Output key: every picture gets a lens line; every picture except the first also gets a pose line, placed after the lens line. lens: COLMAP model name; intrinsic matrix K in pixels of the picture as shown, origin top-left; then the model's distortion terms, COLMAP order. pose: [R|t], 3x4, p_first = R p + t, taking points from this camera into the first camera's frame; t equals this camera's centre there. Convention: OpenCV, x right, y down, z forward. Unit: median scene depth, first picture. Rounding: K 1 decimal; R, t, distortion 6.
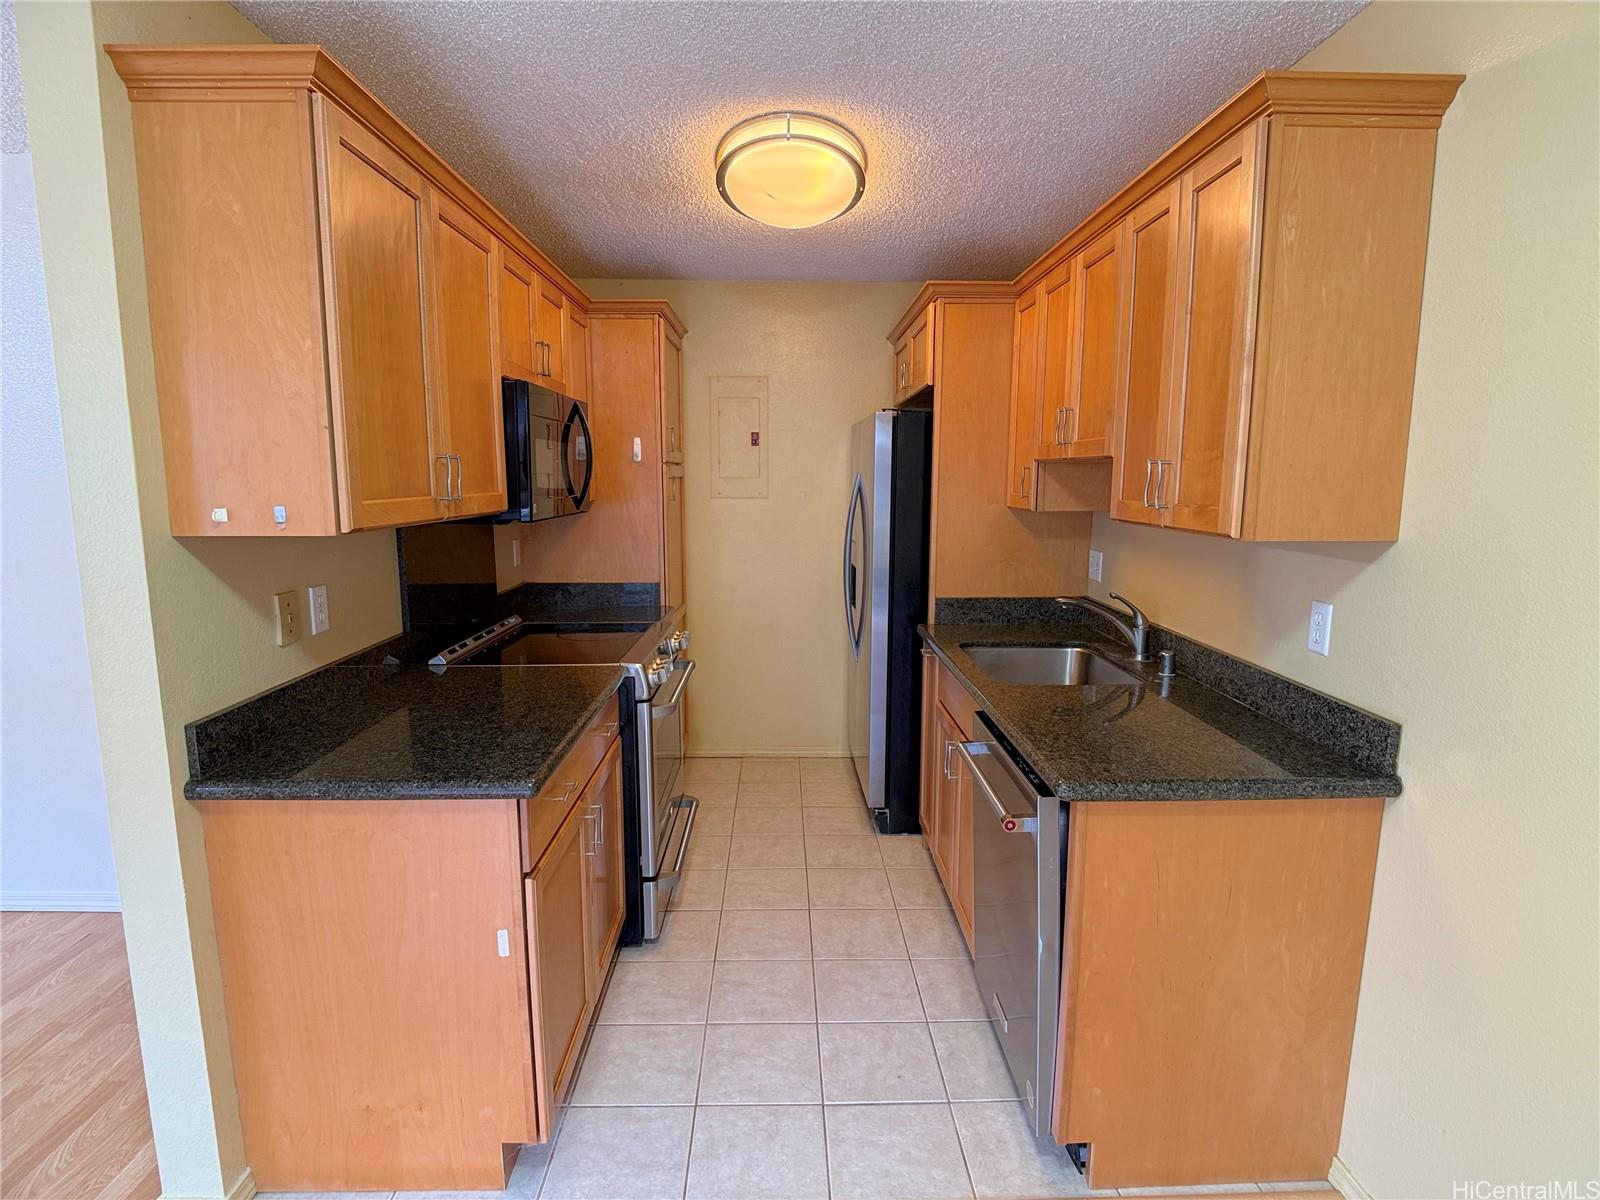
lens RADIAL K [[831.9, 0, 803.3], [0, 831.9, 600.4], [0, 0, 1]] dist [-0.011802, -0.002905]
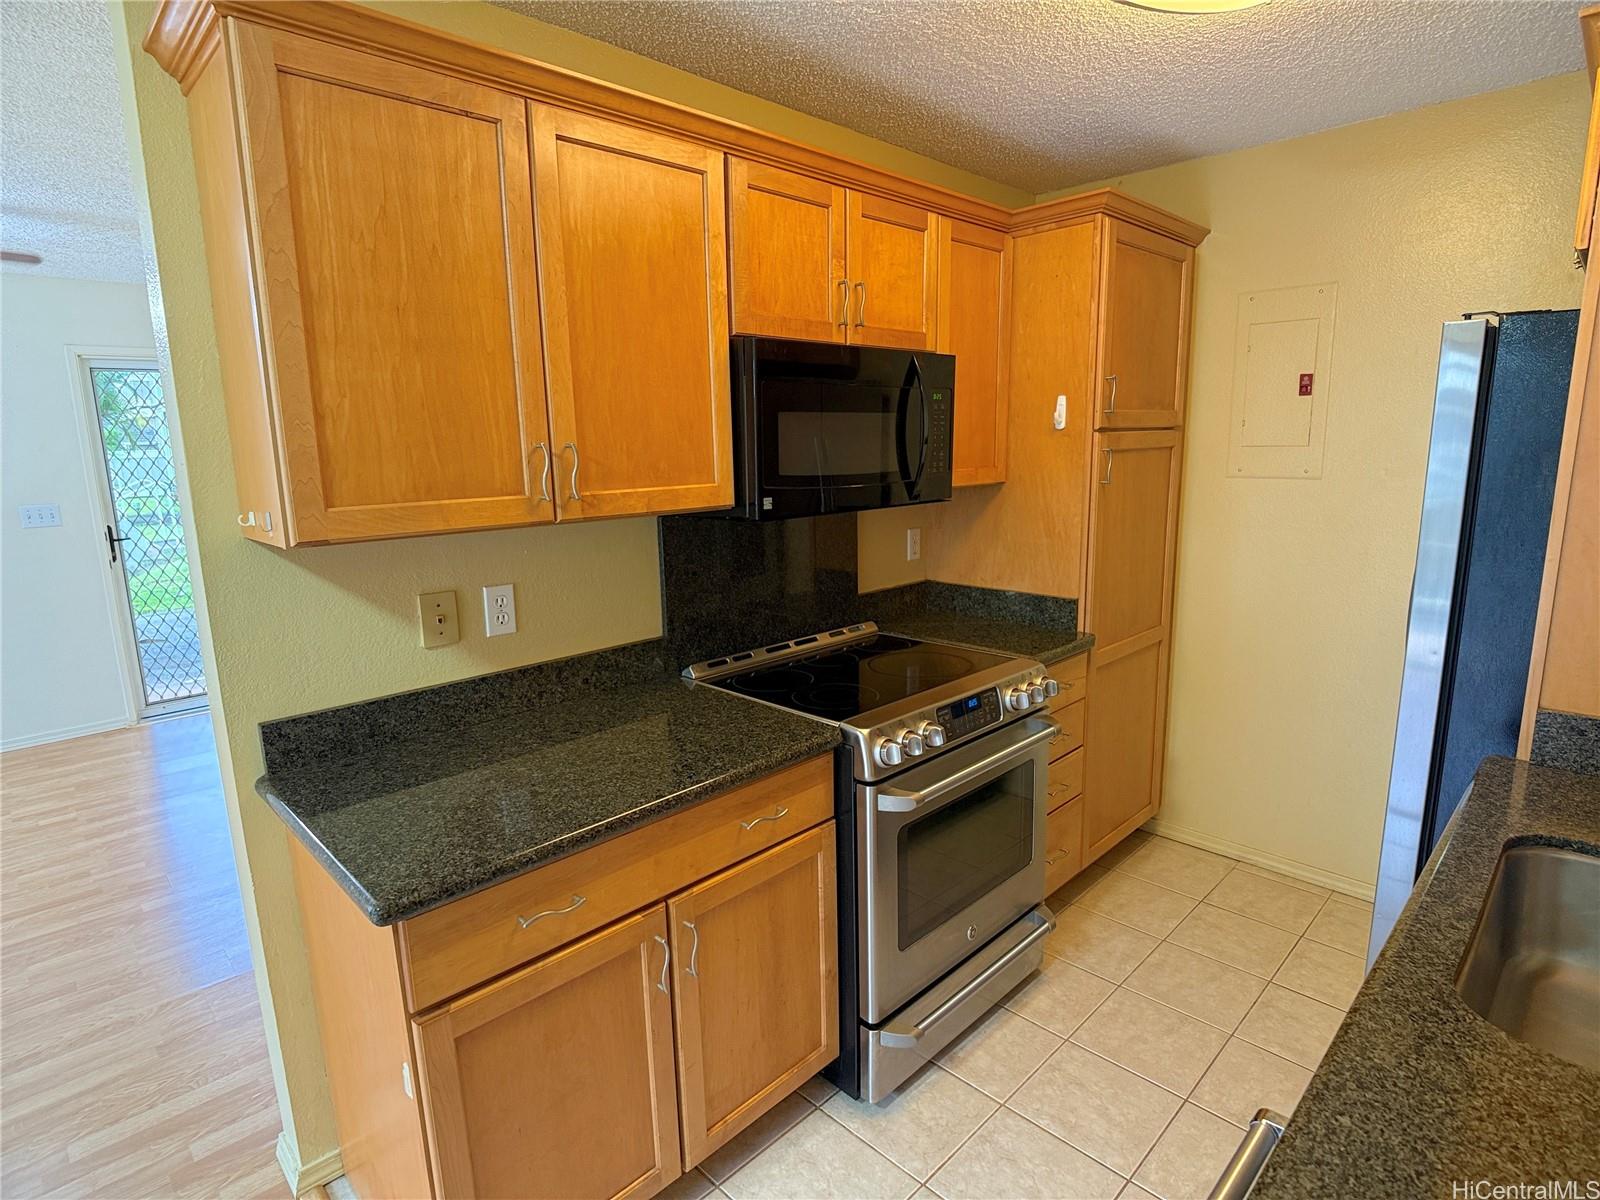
lens RADIAL K [[831.9, 0, 795.6], [0, 831.9, 599.2], [0, 0, 1]] dist [-0.011802, -0.002905]
pose [[0.679823, 0.118520, -0.723736, 0.235109], [-0.084643, 0.992940, 0.083099, -0.078877], [0.728475, 0.004767, 0.685055, 0.439248]]
